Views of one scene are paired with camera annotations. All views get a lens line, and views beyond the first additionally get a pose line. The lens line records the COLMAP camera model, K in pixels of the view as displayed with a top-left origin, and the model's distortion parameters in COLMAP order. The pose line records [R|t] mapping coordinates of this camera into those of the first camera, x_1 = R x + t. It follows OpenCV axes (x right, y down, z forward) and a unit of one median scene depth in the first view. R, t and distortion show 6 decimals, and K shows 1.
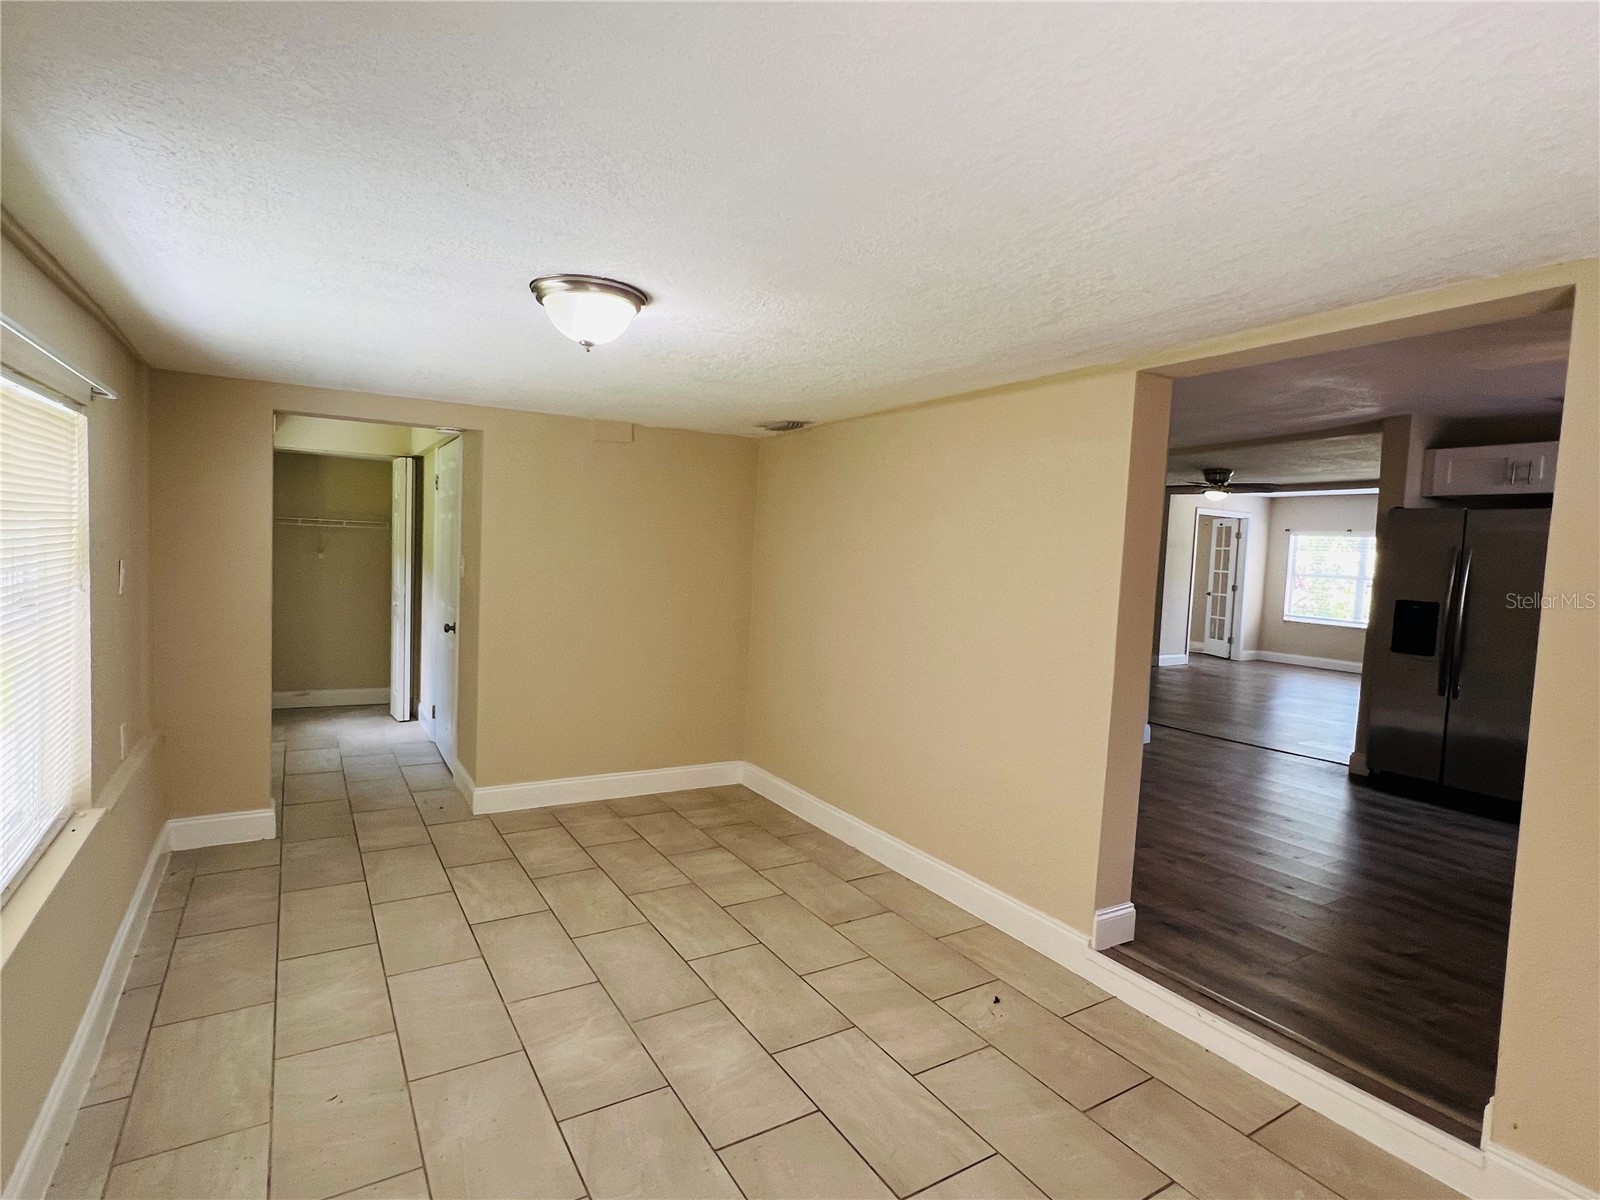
lens RADIAL K [[821.6, 0, 802.4], [0, 821.6, 599.9], [0, 0, 1]] dist [-0.000865, -0.000593]
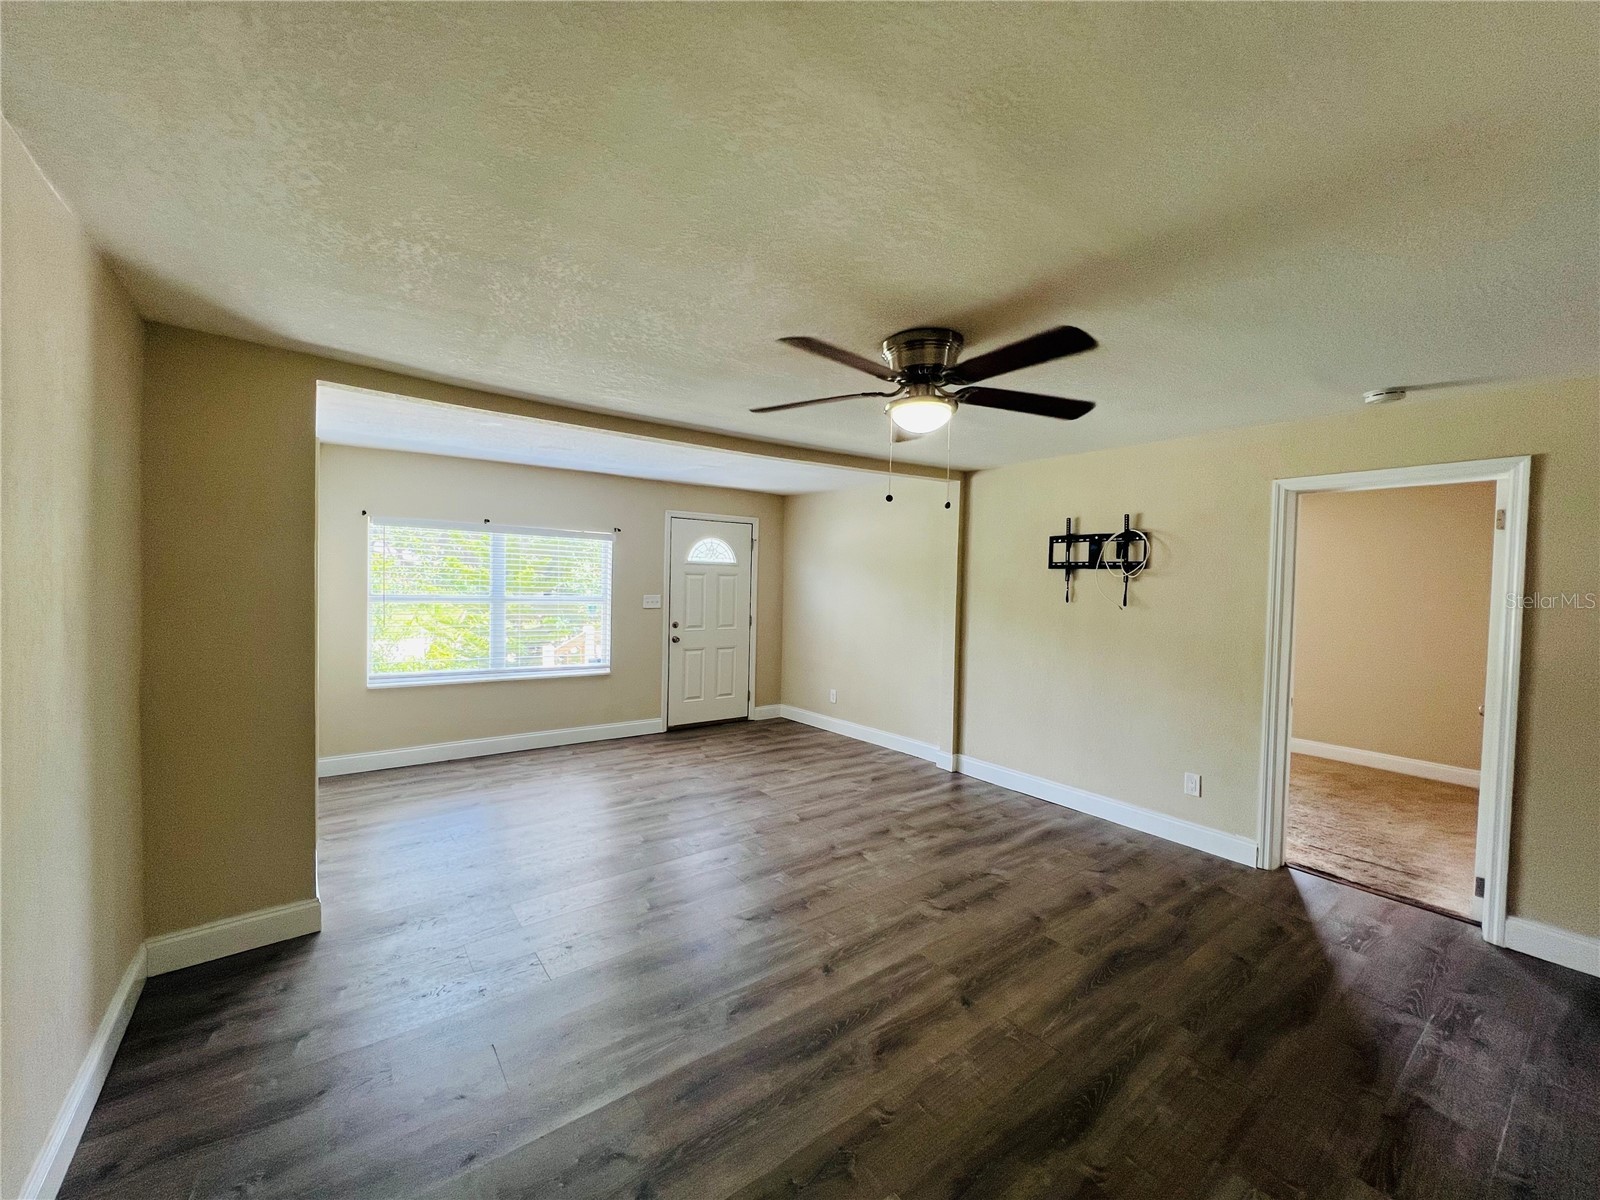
lens RADIAL K [[640.2, 0, 799.6], [0, 640.2, 597.3], [0, 0, 1]] dist [-0.001092, 0.000659]
pose [[-0.087727, -0.071569, 0.993570, 0.454428], [0.035963, 0.996538, 0.074958, -0.141072], [-0.995495, 0.042308, -0.084850, 2.052897]]
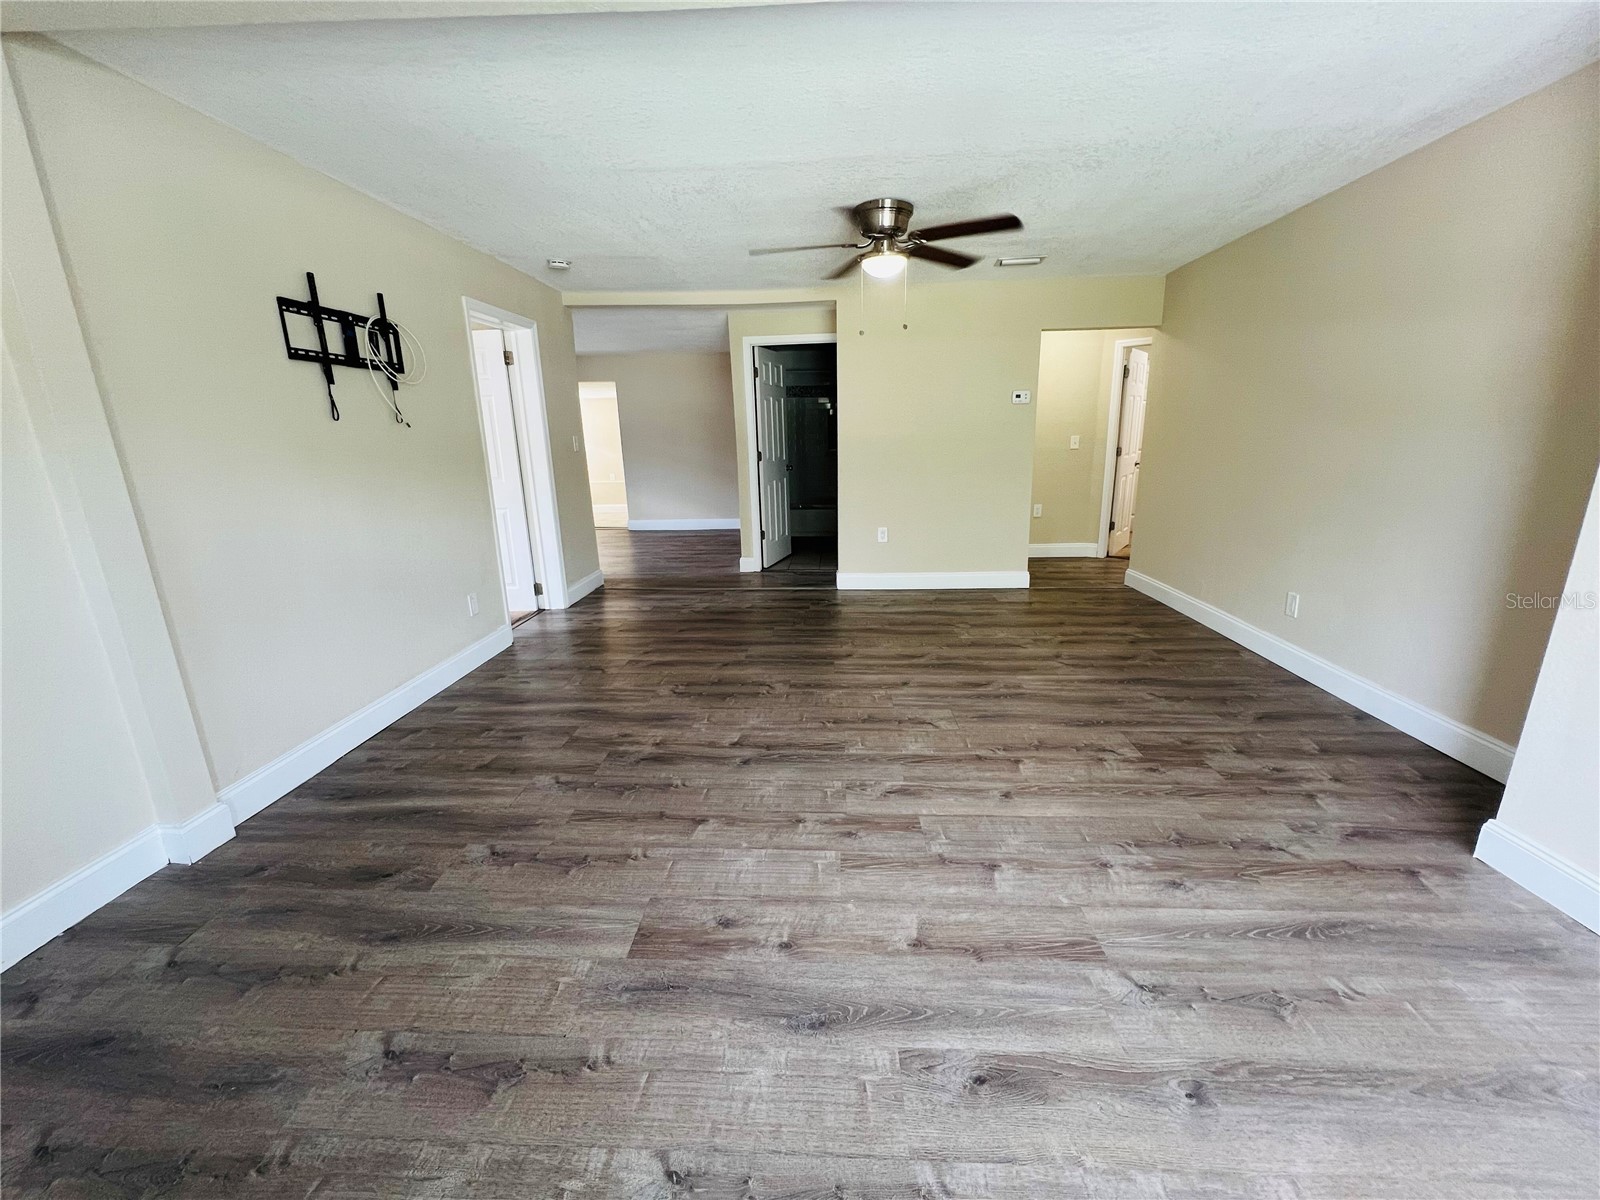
lens RADIAL K [[640.2, 0, 800.0], [0, 640.2, 598.1], [0, 0, 1]] dist [-0.001092, 0.000659]
pose [[-0.569612, 0.179794, -0.802008, 1.657477], [-0.053093, 0.965694, 0.254198, -0.060255], [0.820197, 0.187375, -0.540525, 2.287756]]
